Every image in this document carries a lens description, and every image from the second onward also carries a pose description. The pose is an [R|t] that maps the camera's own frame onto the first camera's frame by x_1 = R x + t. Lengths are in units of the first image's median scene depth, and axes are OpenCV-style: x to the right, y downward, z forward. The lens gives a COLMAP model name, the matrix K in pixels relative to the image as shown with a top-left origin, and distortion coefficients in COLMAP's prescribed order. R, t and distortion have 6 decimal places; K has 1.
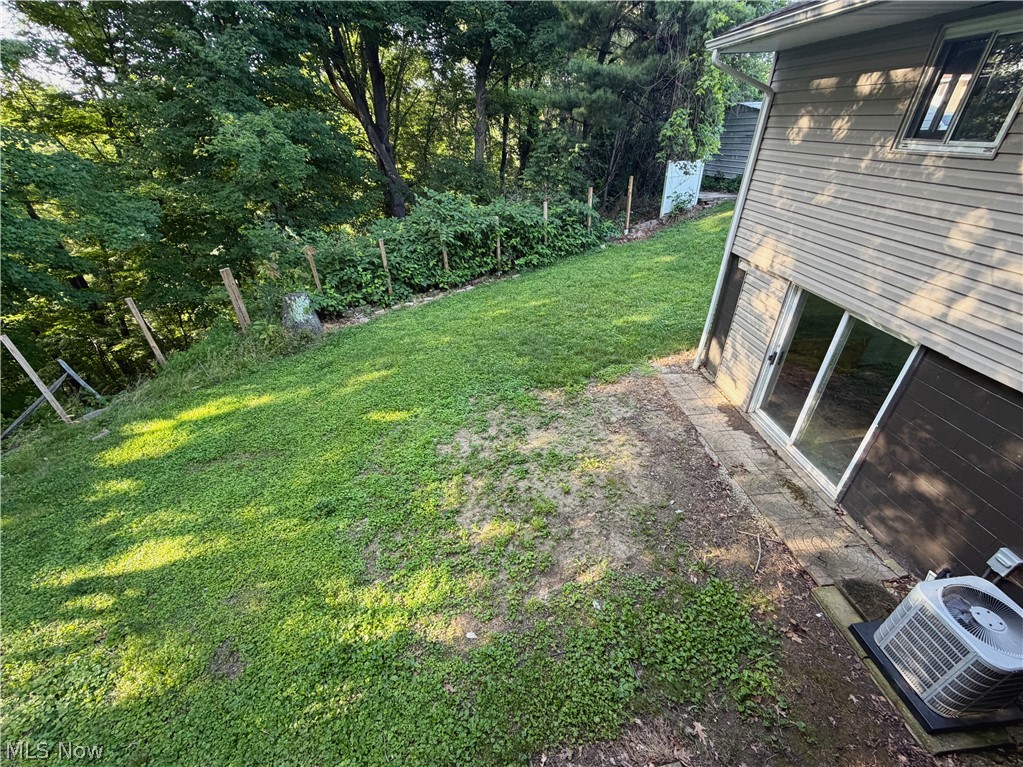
lens RADIAL K [[413.8, 0, 510.8], [0, 413.8, 385.3], [0, 0, 1]] dist [-0.001253, 0.000202]
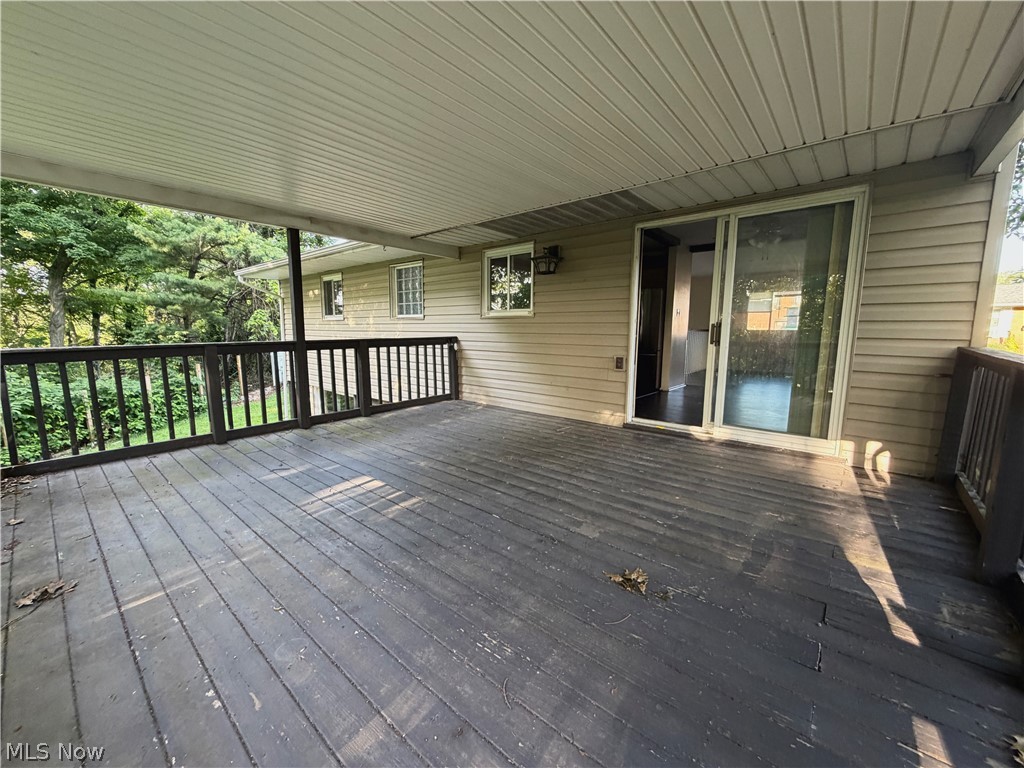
lens RADIAL K [[414.2, 0, 513.5], [0, 414.2, 388.1], [0, 0, 1]] dist [-0.001253, 0.000202]
pose [[0.722166, -0.074060, 0.687744, 0.028684], [0.355288, 0.892794, -0.276929, 0.241278], [-0.593504, 0.444336, 0.671058, -0.309132]]
